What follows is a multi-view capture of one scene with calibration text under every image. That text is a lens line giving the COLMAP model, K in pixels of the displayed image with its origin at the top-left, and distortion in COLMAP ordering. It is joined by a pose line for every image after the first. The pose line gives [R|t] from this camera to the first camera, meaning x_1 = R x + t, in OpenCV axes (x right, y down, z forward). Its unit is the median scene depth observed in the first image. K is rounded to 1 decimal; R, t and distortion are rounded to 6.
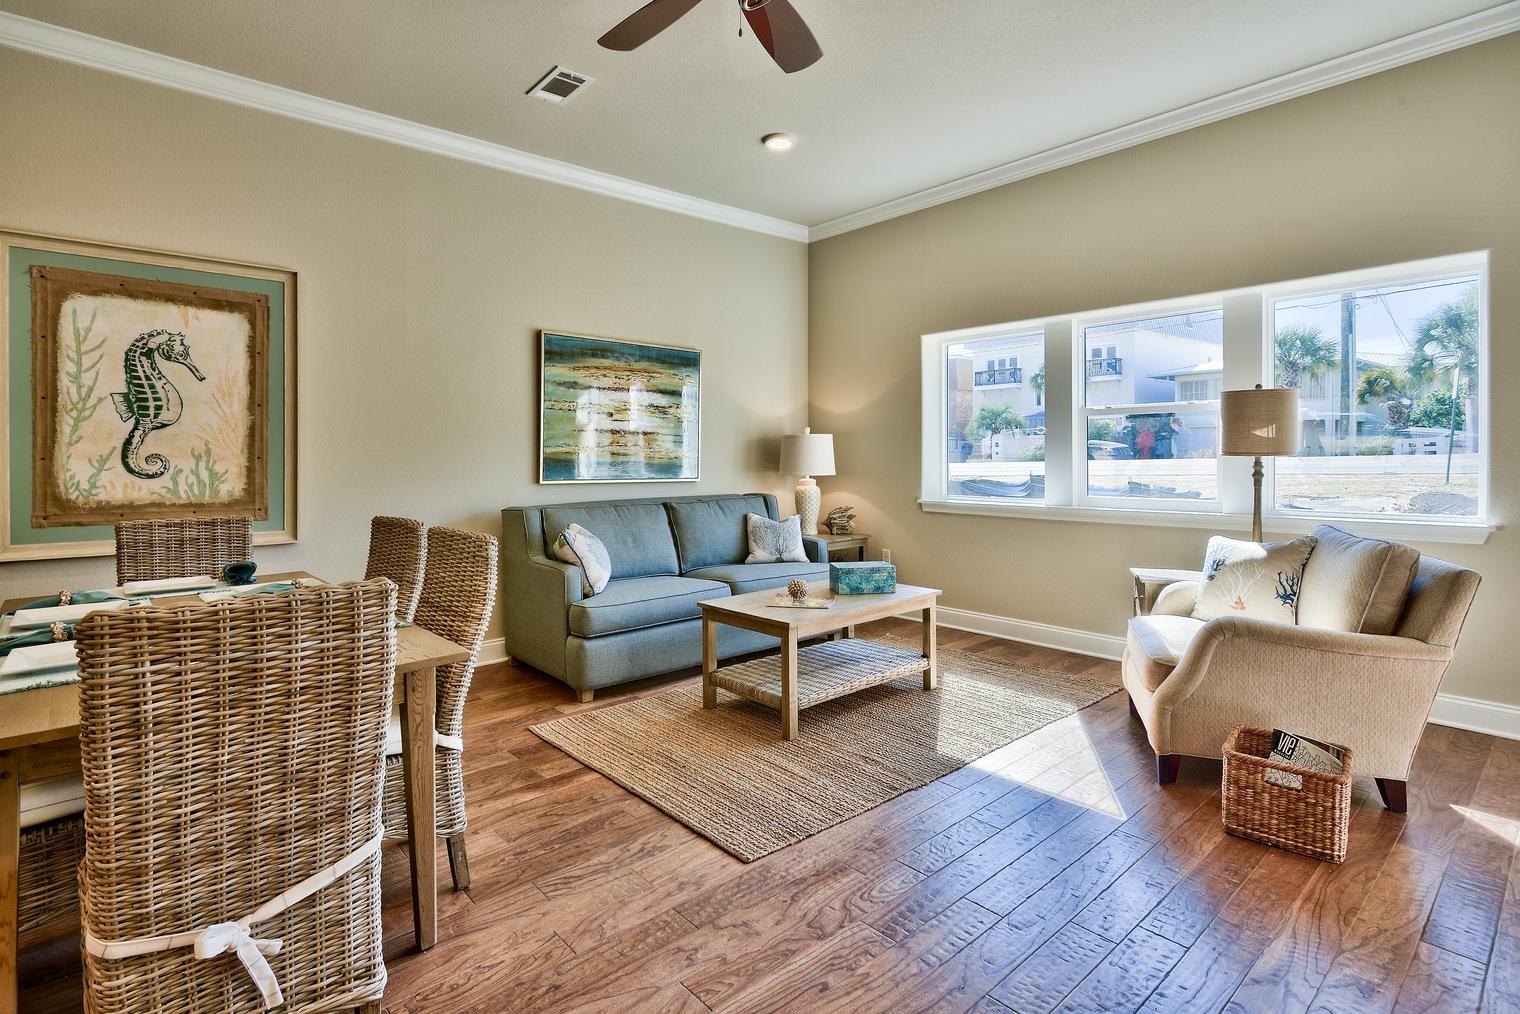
lens RADIAL K [[759.4, 0, 761.1], [0, 759.4, 471.2], [0, 0, 1]] dist [-0.002502, 0.016188]
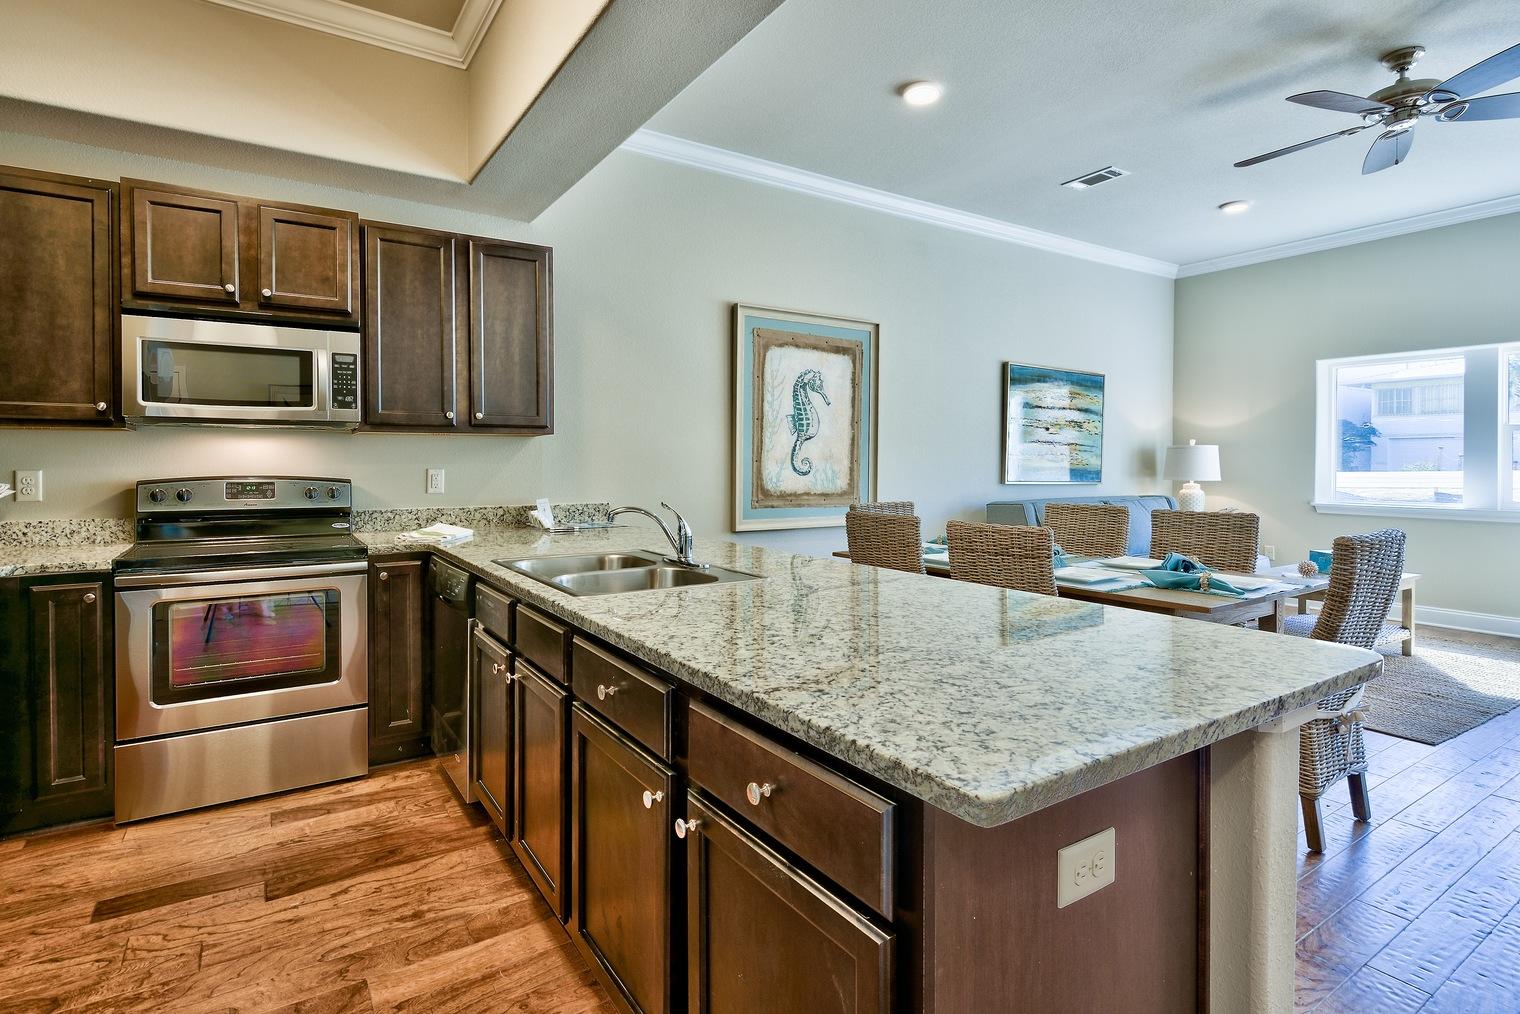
lens RADIAL K [[756.4, 0, 756.4], [0, 756.4, 475.6], [0, 0, 1]] dist [0.000876, 0.000566]
pose [[0.988595, 0.012512, -0.150077, -0.650968], [-0.013199, 0.999906, -0.003585, 0.015502], [0.150018, 0.005525, 0.988668, -0.374893]]
